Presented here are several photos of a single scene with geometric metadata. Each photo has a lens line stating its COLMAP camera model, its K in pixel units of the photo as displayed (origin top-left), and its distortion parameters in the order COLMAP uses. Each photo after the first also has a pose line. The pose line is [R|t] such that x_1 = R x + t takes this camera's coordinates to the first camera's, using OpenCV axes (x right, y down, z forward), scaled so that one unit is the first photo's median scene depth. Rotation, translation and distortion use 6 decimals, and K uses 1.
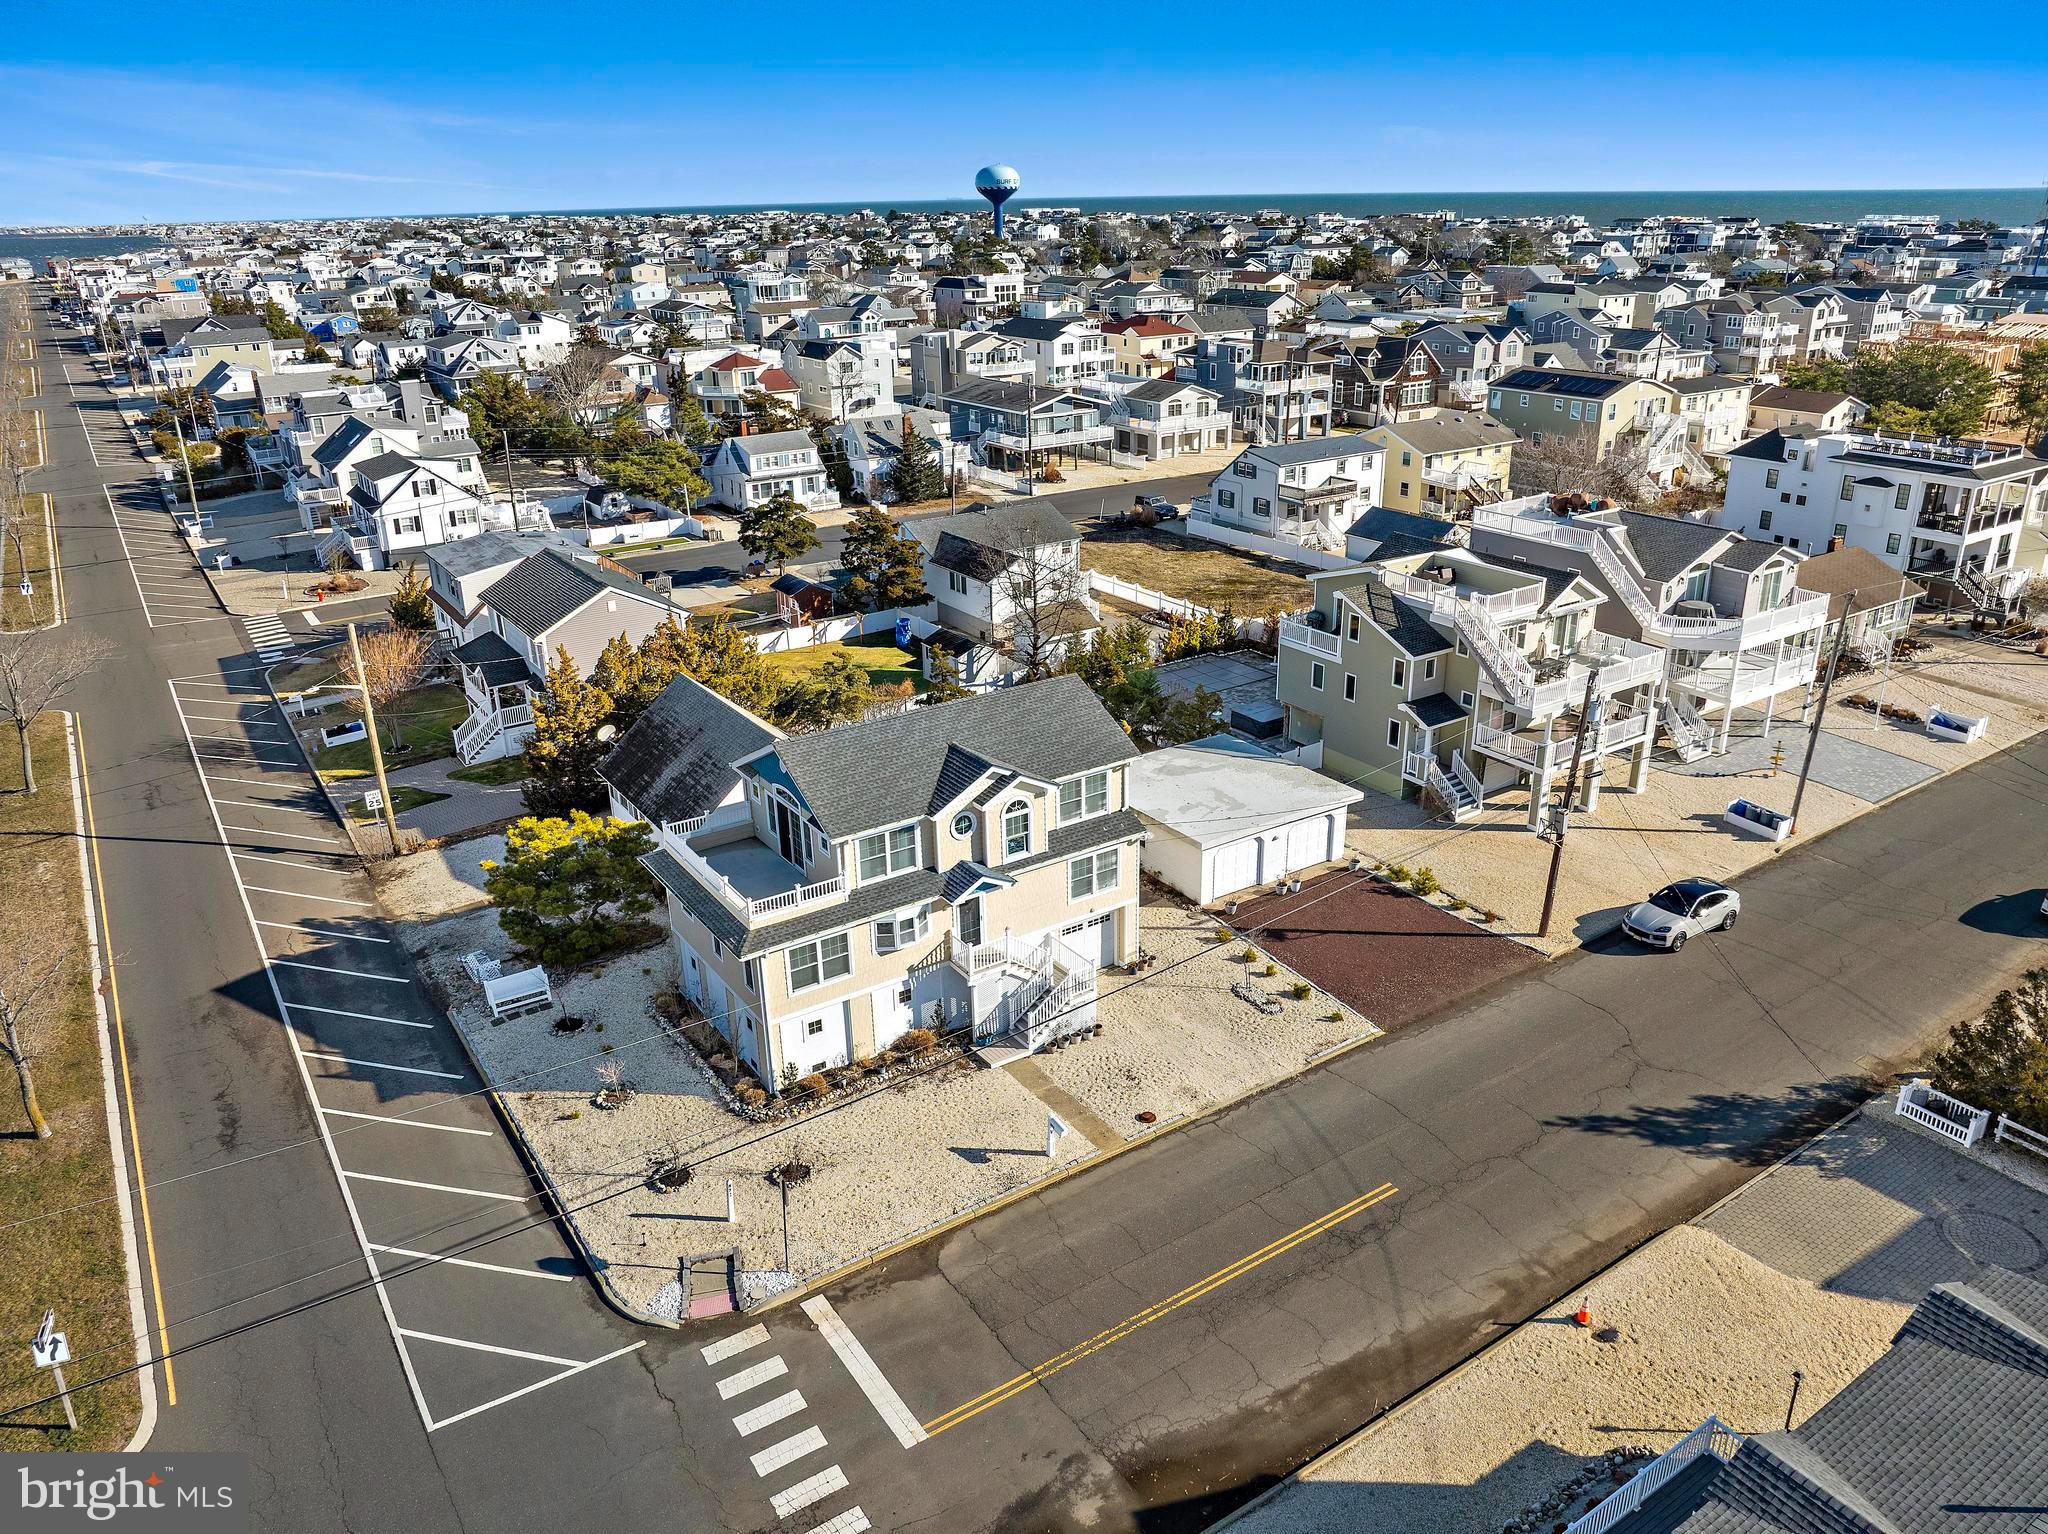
lens RADIAL K [[1440.1, 0, 1043.7], [0, 1440.1, 768.2], [0, 0, 1]] dist [-0.032841, 0.002181]
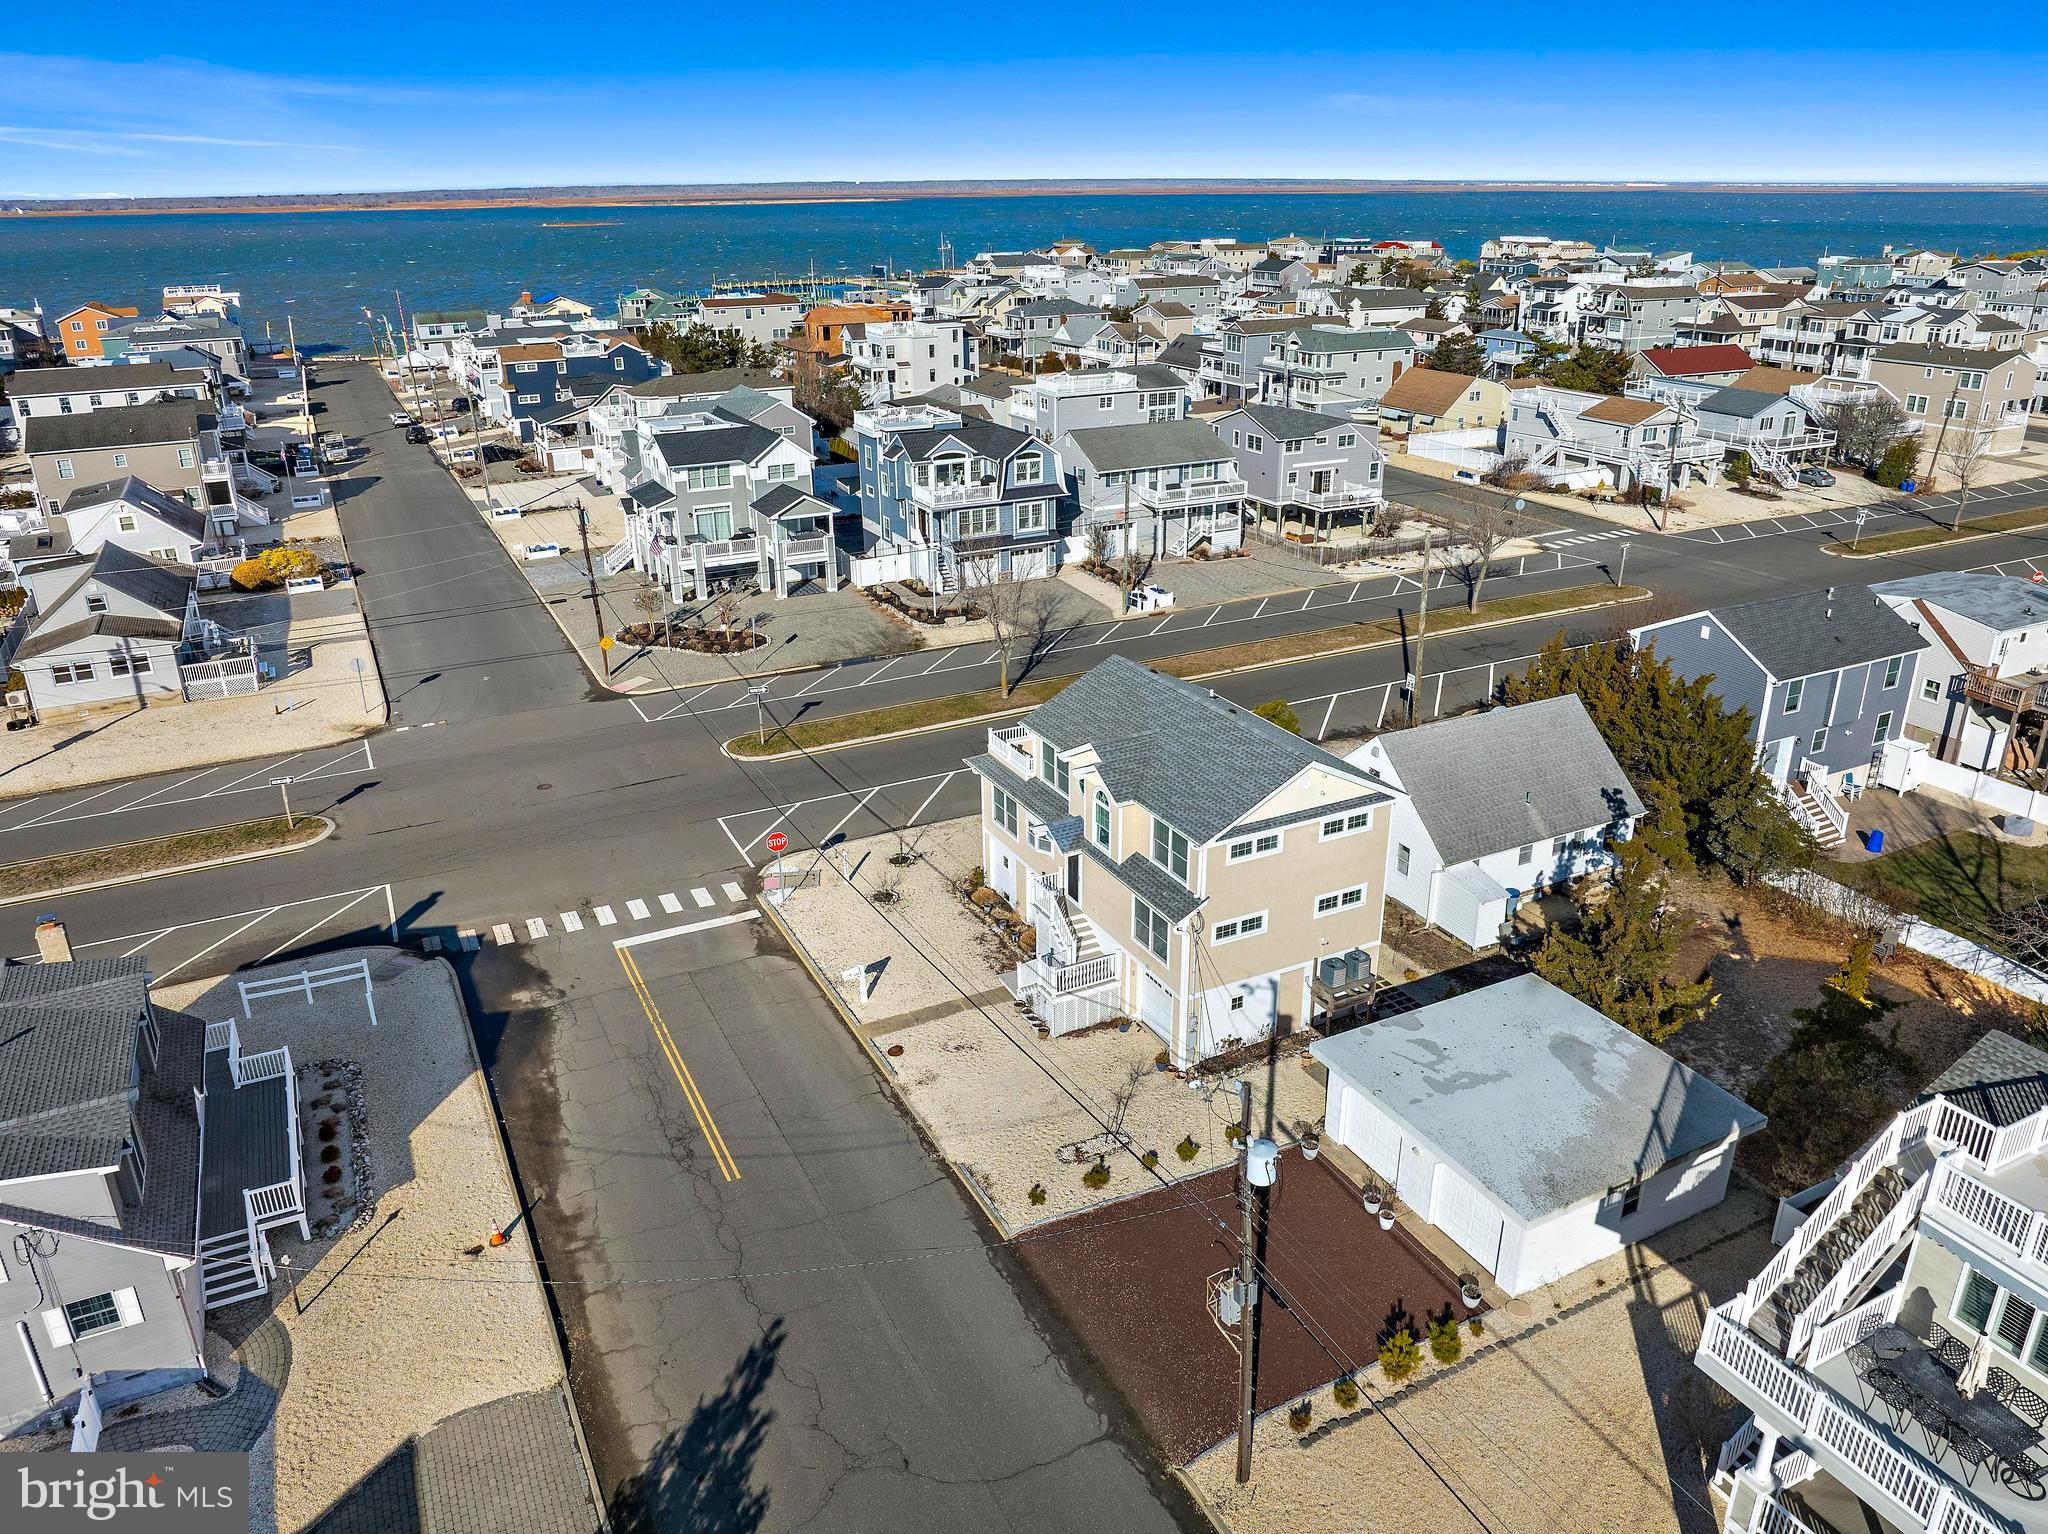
lens RADIAL K [[1440.5, 0, 1023.3], [0, 1440.5, 809.9], [0, 0, 1]] dist [-0.032762, -0.006828]
pose [[-0.132241, 0.415544, -0.899909, 0.858530], [-0.356833, 0.827055, 0.434339, -0.366413], [0.924761, 0.378554, 0.038910, 0.885314]]
